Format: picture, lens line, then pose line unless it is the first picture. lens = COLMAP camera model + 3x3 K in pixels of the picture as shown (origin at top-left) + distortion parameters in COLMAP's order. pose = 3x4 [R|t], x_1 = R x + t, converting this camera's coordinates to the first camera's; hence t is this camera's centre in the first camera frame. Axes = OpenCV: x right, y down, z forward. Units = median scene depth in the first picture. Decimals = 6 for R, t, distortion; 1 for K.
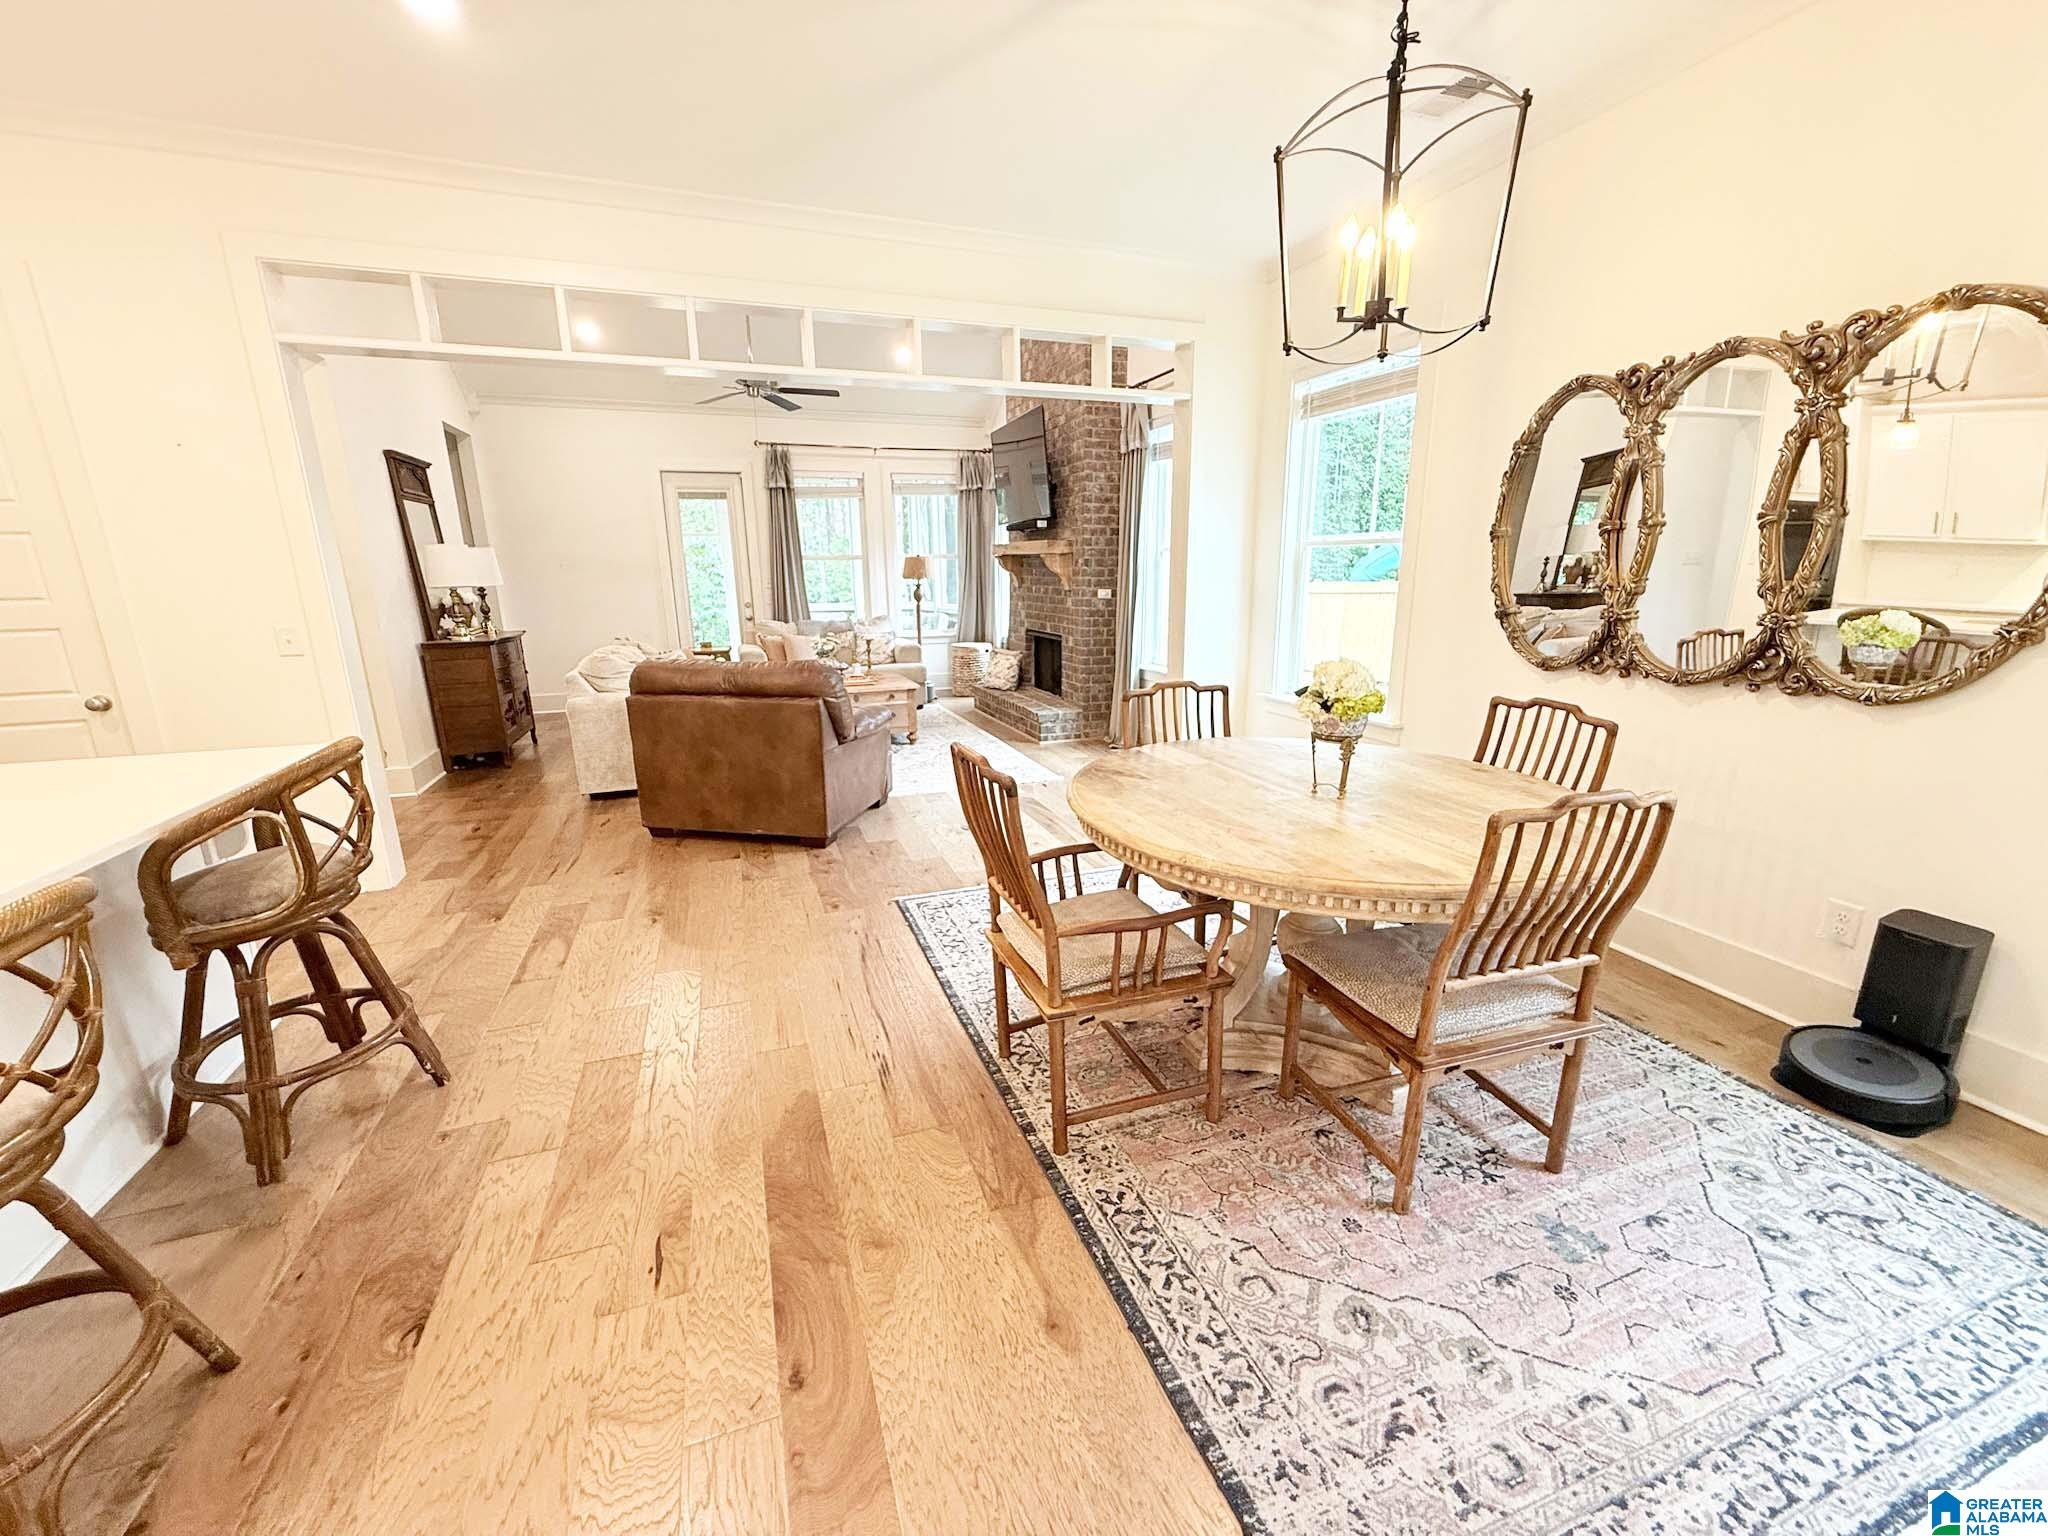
lens RADIAL K [[816.3, 0, 1019.0], [0, 816.3, 766.5], [0, 0, 1]] dist [-0.001377, 0.000259]
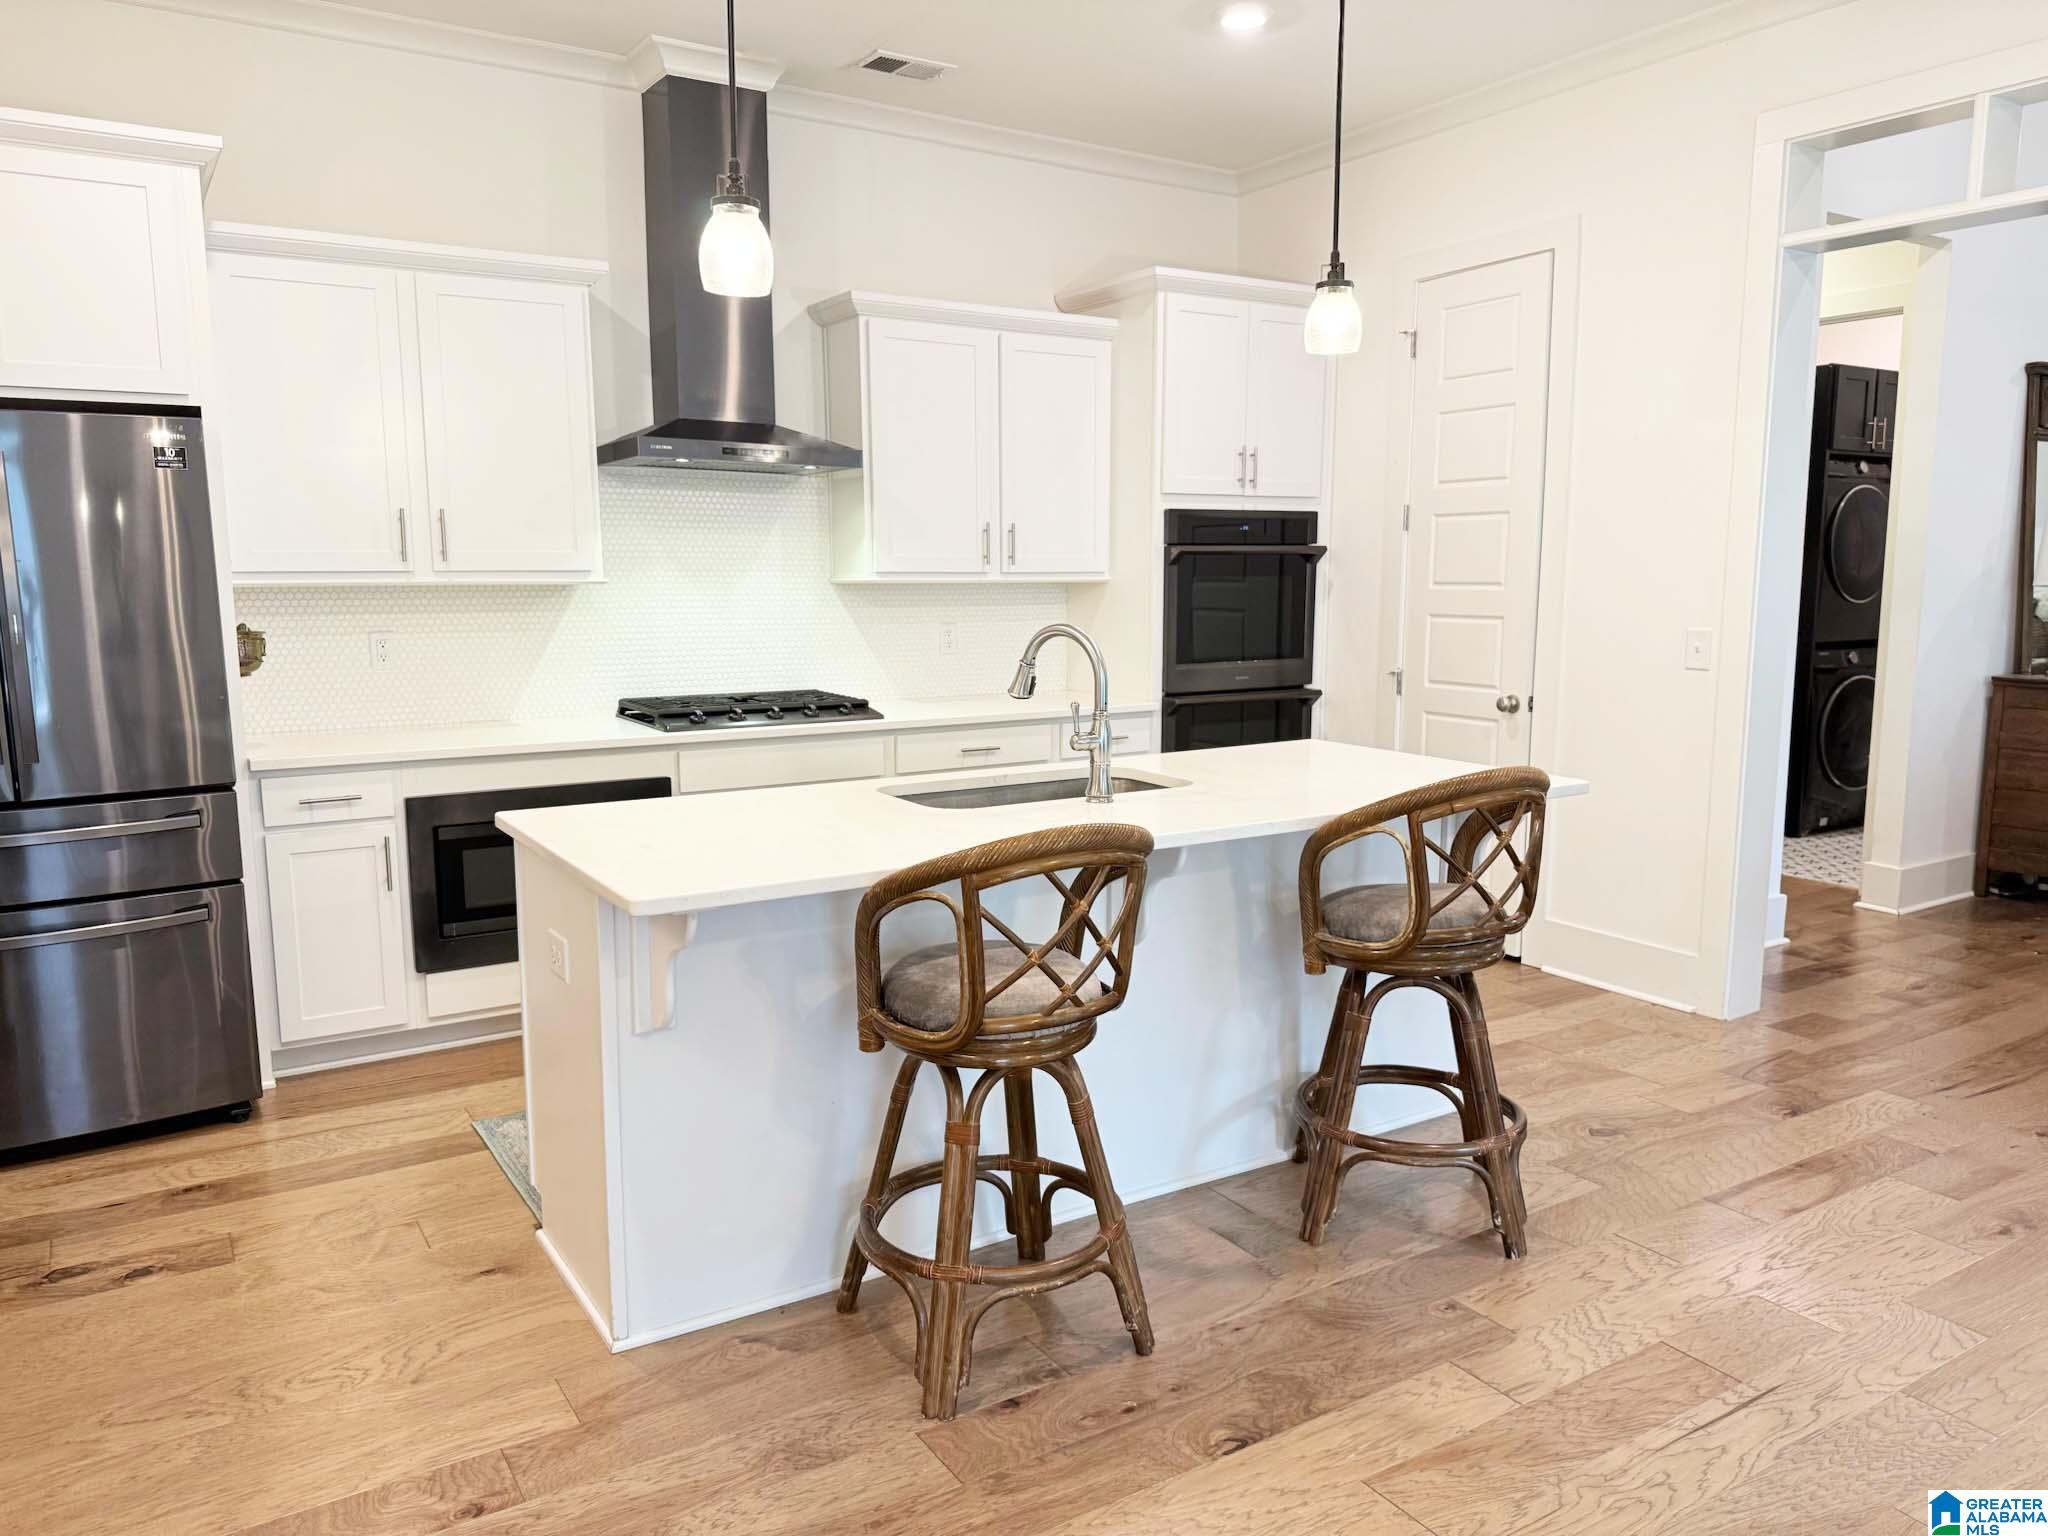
lens RADIAL K [[1442.9, 0, 1024.0], [0, 1442.9, 768.0], [0, 0, 1]] dist [-0.001574, -0.001489]
pose [[0.223903, 0.157419, -0.961814, 0.435486], [-0.241973, 0.964949, 0.101603, -0.064921], [0.944096, 0.209984, 0.254146, 0.215570]]
